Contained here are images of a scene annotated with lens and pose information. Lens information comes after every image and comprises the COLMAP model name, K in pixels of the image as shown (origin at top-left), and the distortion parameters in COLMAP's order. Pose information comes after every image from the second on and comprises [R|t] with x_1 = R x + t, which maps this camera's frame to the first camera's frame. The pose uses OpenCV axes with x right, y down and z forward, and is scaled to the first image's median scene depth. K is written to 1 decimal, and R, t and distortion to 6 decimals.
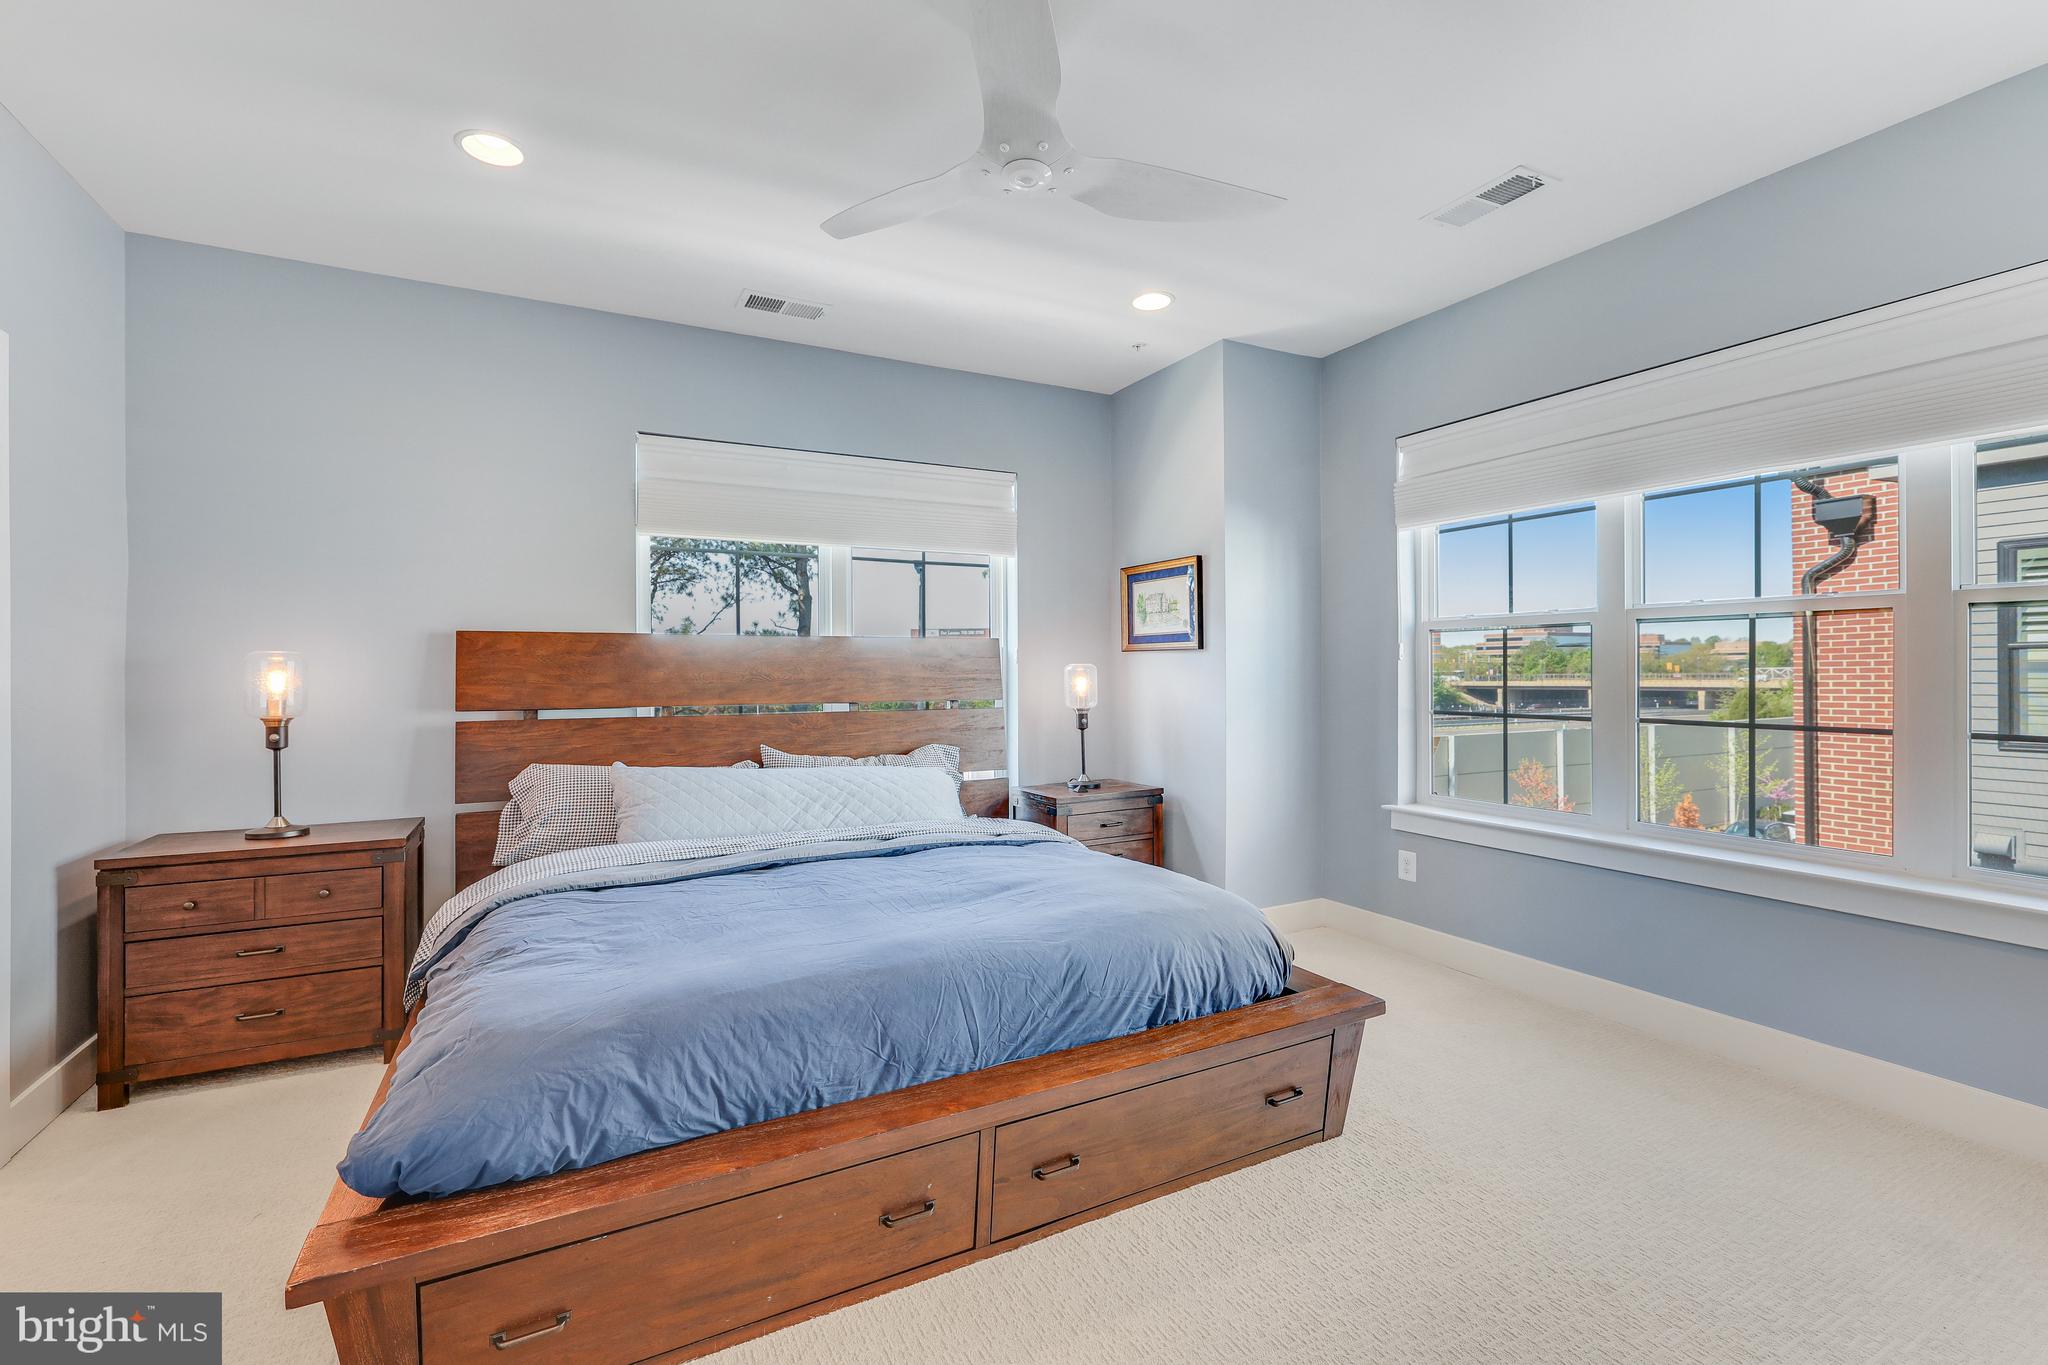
lens RADIAL K [[874.9, 0, 1008.1], [0, 874.9, 665.8], [0, 0, 1]] dist [-0.000611, -0.000030]
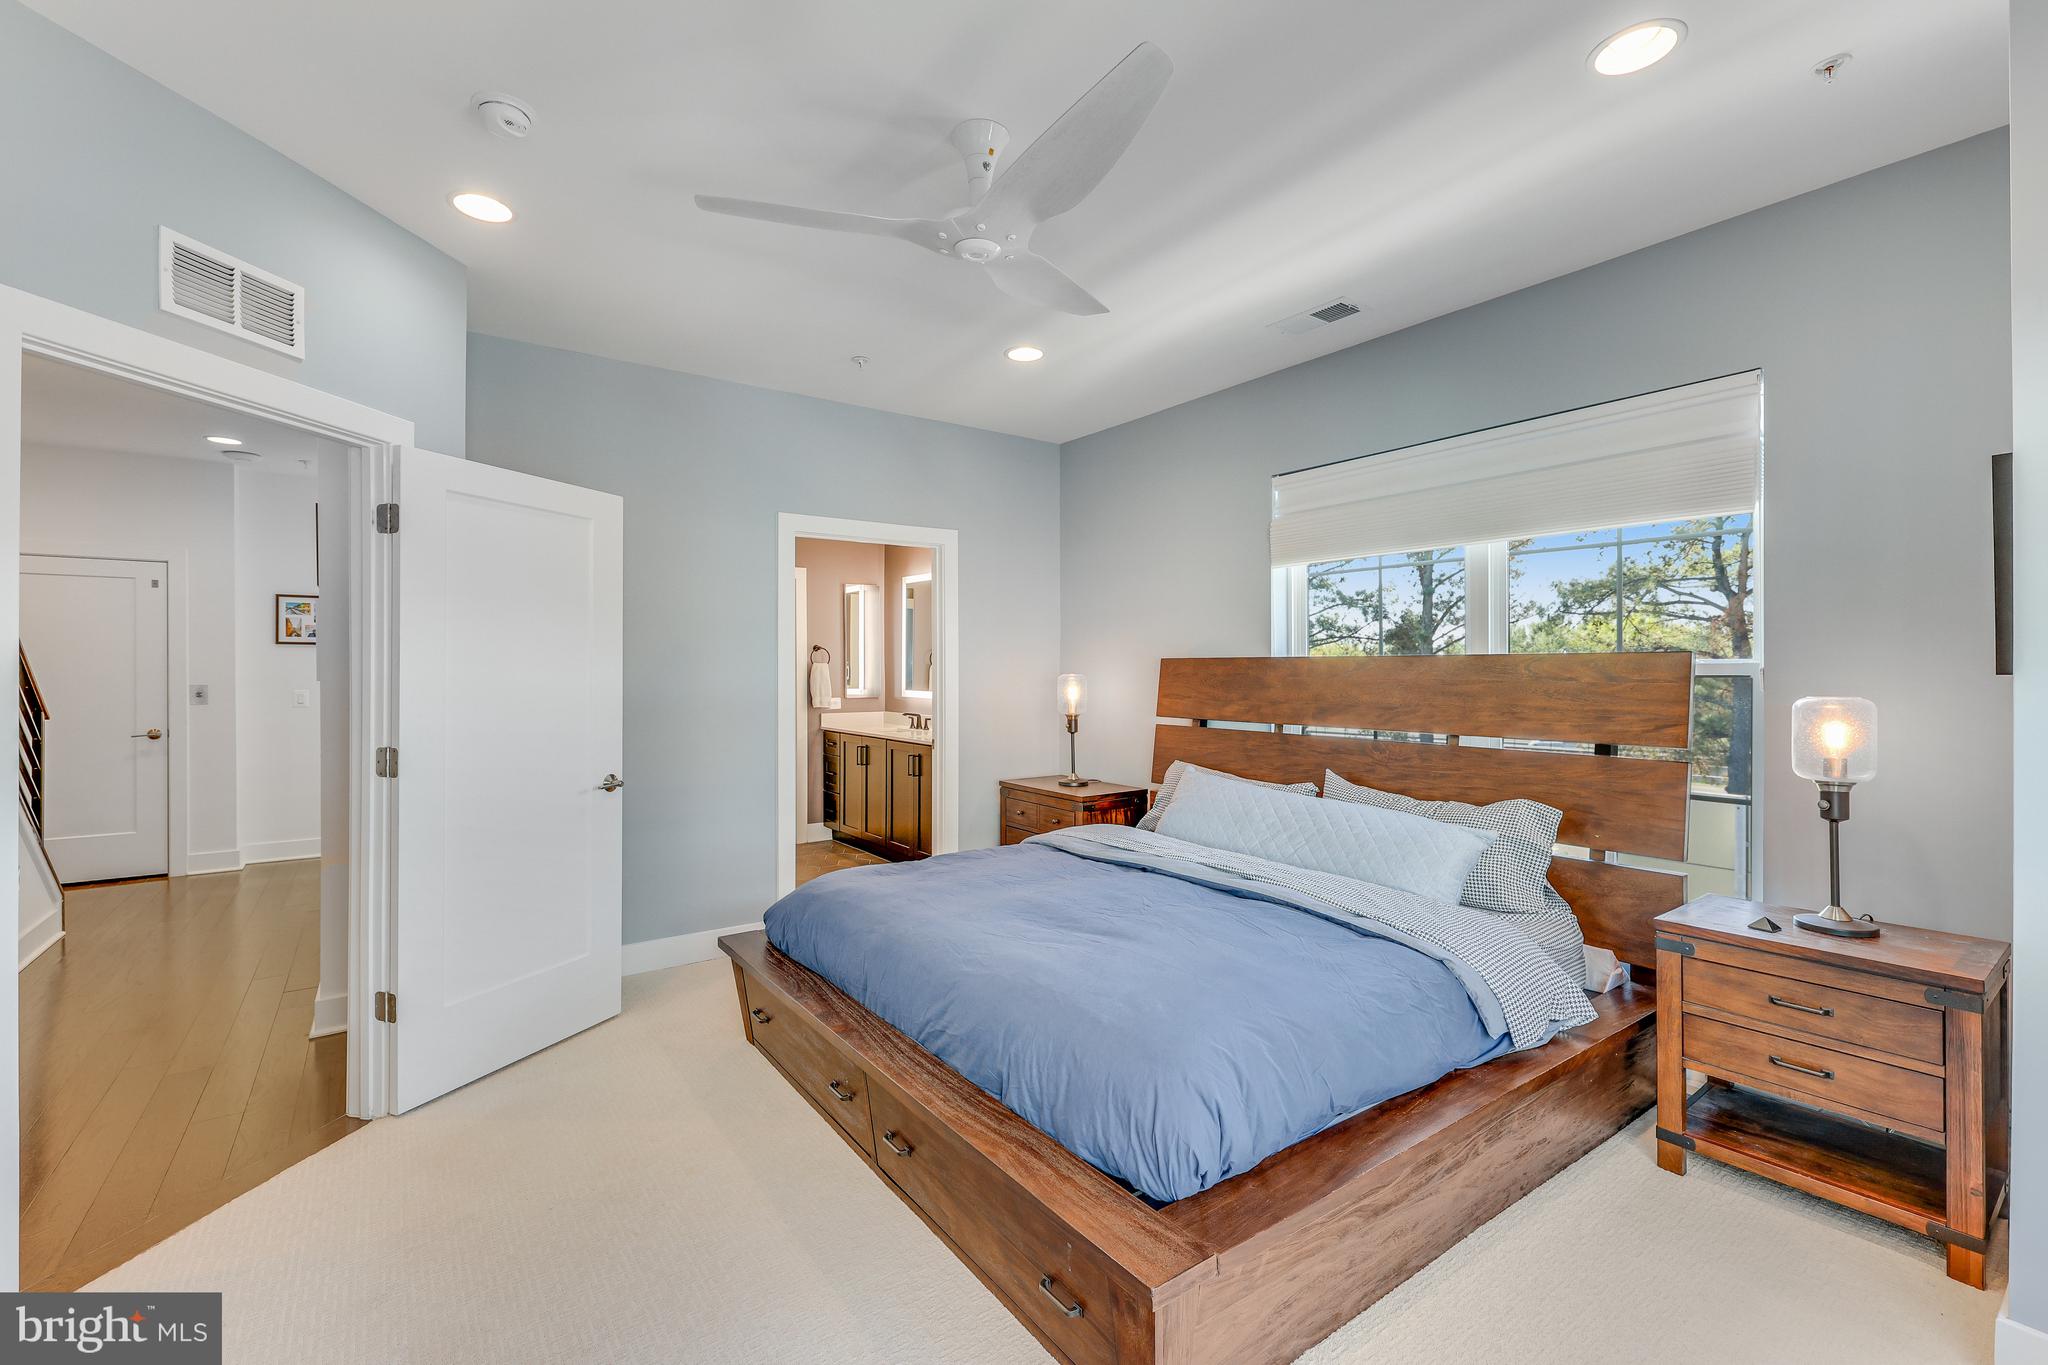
lens RADIAL K [[874.9, 0, 1008.1], [0, 874.9, 665.8], [0, 0, 1]] dist [-0.000611, -0.000030]
pose [[0.142028, -0.000021, -0.989863, 0.689896], [0.004134, 0.999991, 0.000572, -0.029636], [0.989854, -0.004173, 0.142026, 0.557965]]
